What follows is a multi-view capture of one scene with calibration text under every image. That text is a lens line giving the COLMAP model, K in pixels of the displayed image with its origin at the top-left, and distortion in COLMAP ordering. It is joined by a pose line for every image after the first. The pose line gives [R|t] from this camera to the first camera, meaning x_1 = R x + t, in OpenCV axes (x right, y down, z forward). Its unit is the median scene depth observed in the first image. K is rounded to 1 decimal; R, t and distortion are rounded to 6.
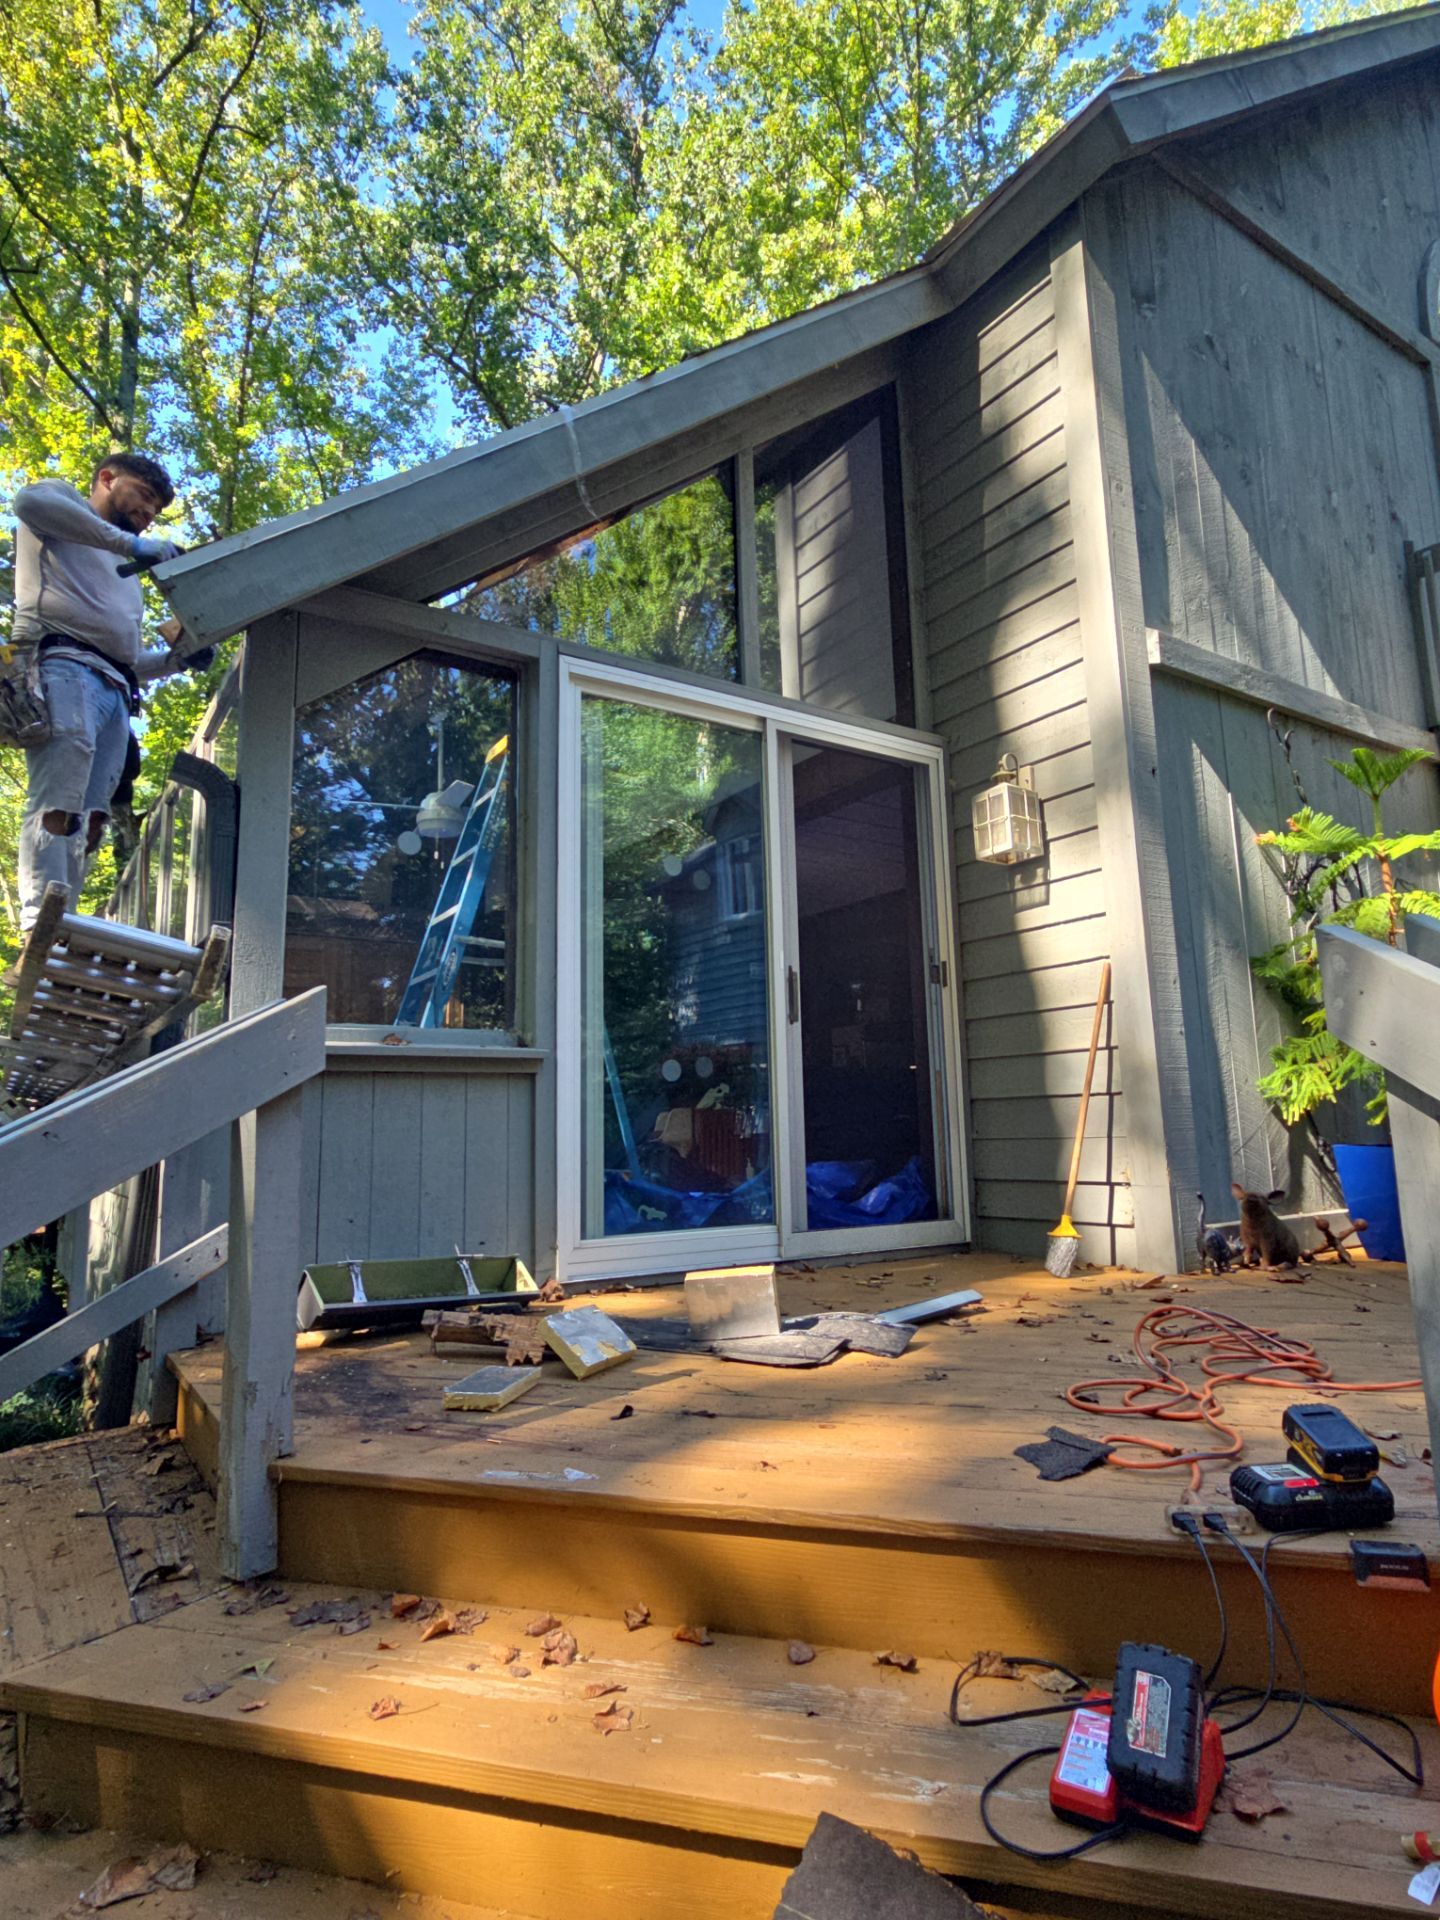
lens RADIAL K [[1068.4, 0, 720.0], [0, 1068.4, 960.0], [0, 0, 1]] dist [0.001738, -0.001231]
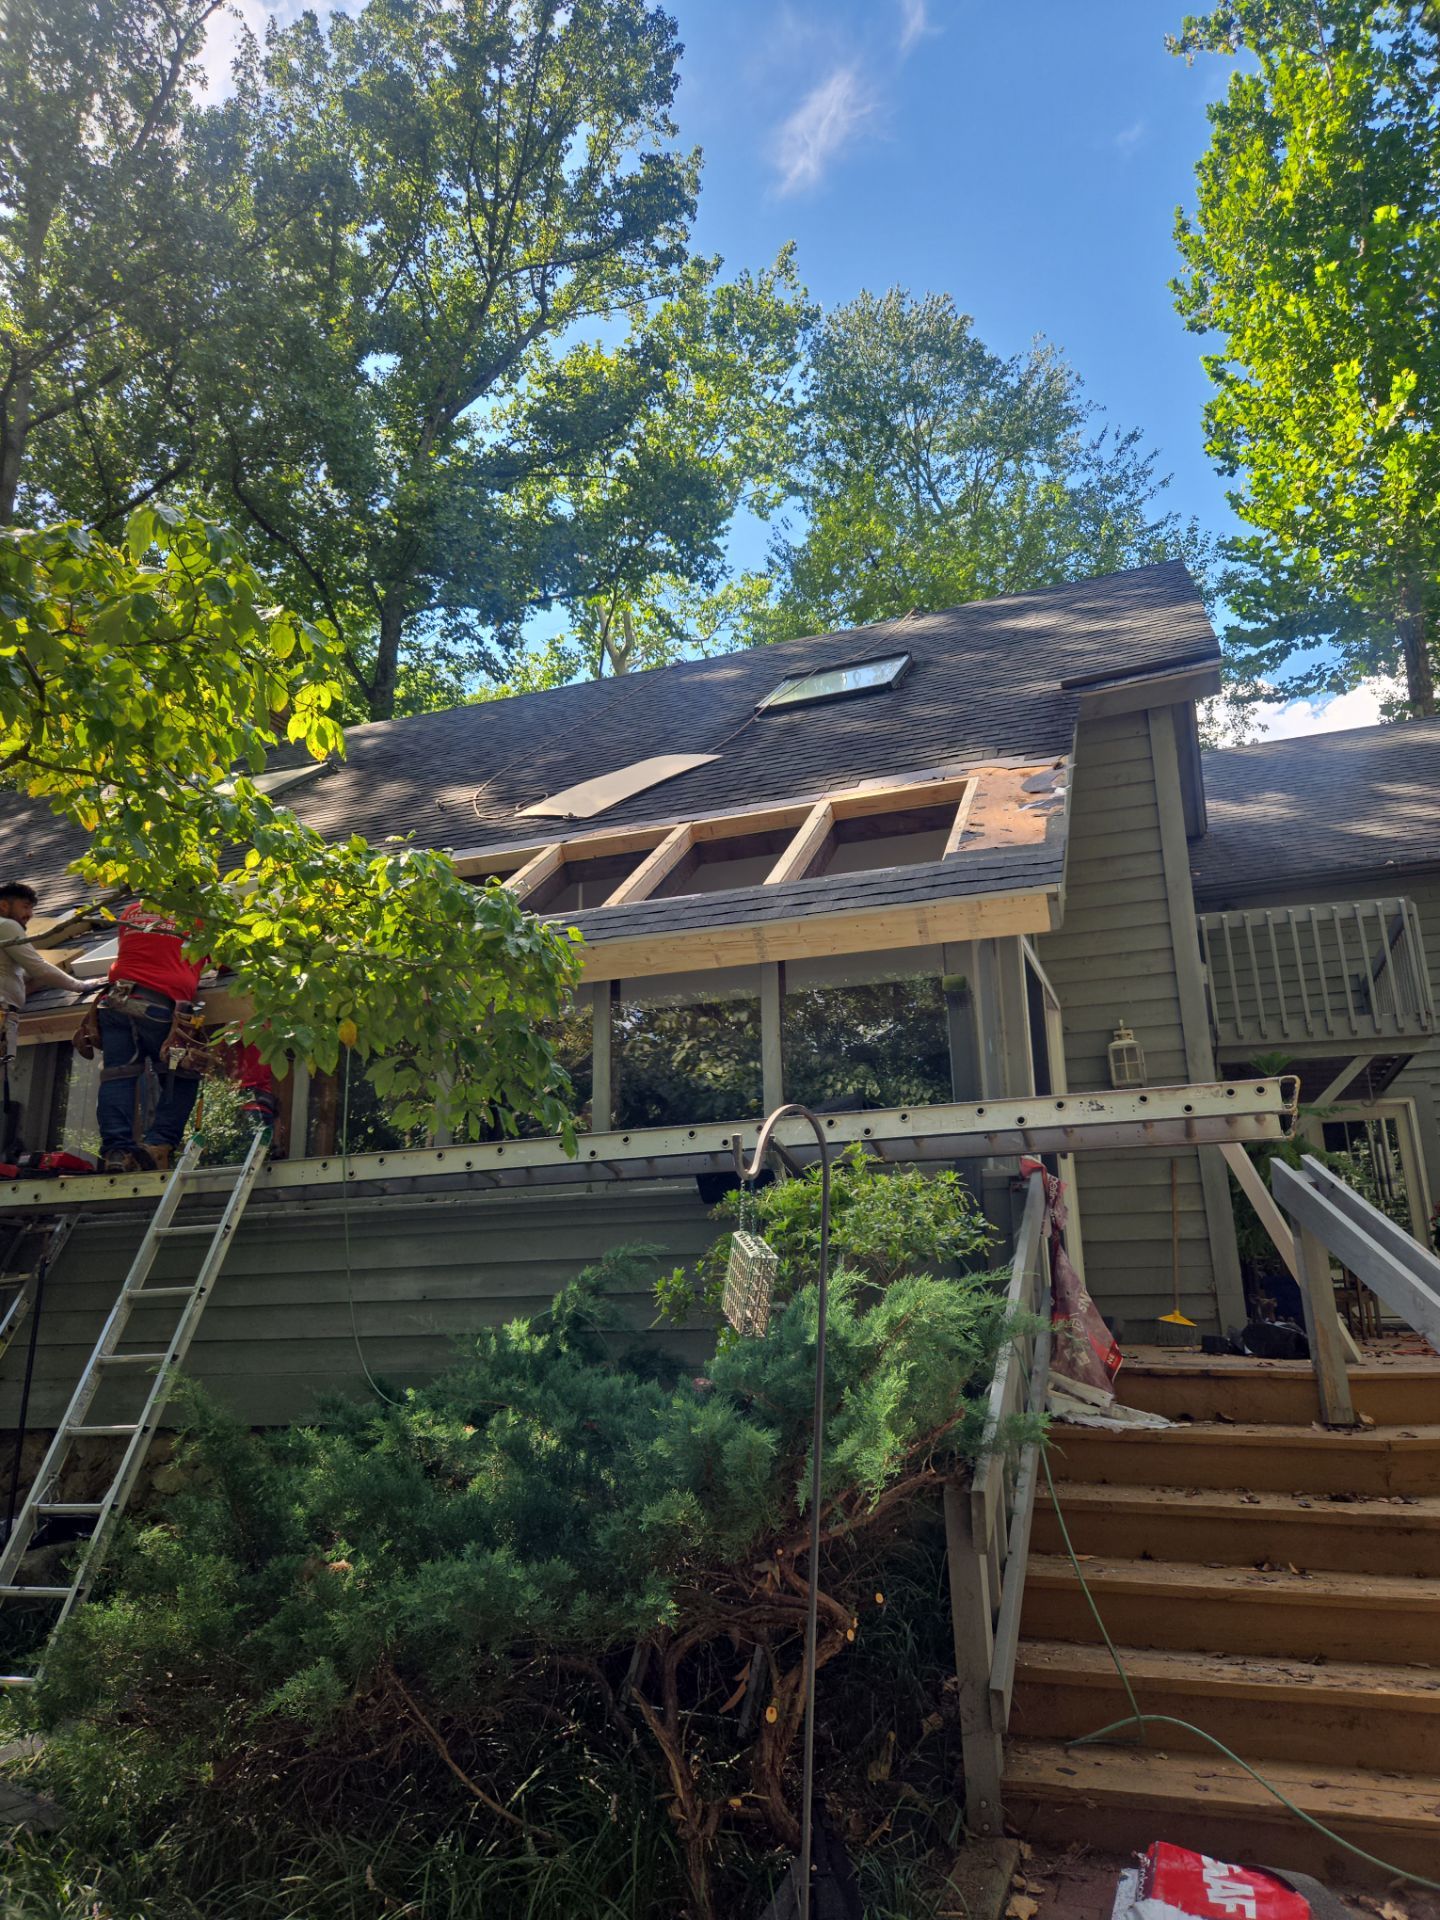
lens RADIAL K [[1291.7, 0, 717.4], [0, 1291.7, 967.9], [0, 0, 1]] dist [0.042954, -0.026692]
pose [[0.805240, 0.163240, 0.570036, -1.139637], [-0.093950, 0.984338, -0.149168, 0.060553], [-0.585459, 0.066562, 0.807965, -0.166213]]
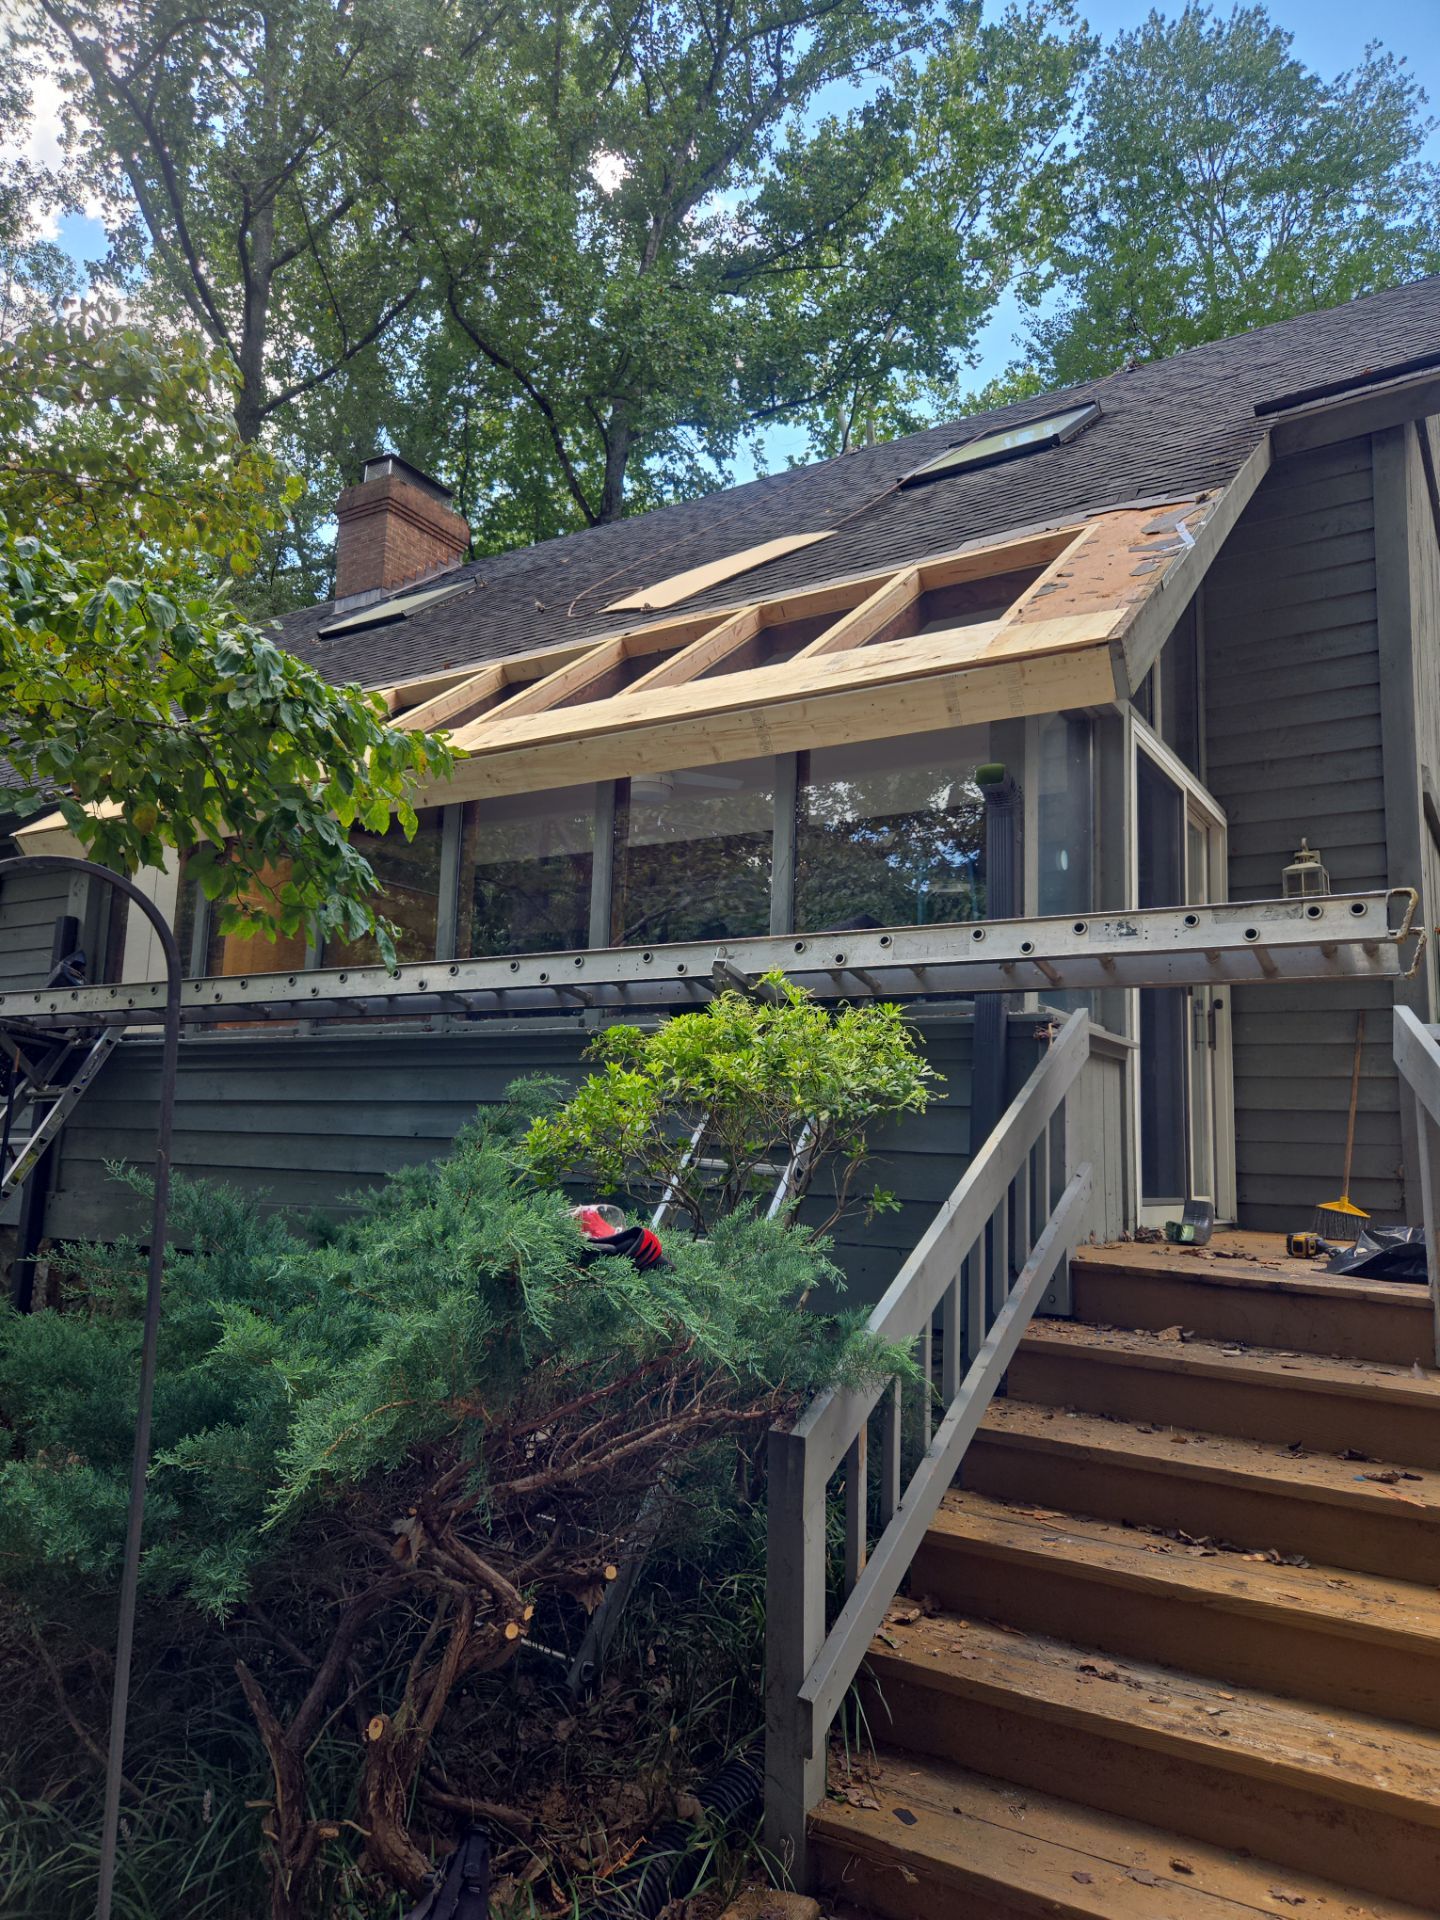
lens RADIAL K [[1295.6, 0, 720.0], [0, 1295.6, 960.0], [0, 0, 1]] dist [0.032804, -0.023482]
pose [[0.909439, 0.116946, 0.399054, -0.822307], [-0.120590, 0.992572, -0.016059, 0.046525], [-0.397968, -0.033517, 0.916787, -0.111180]]
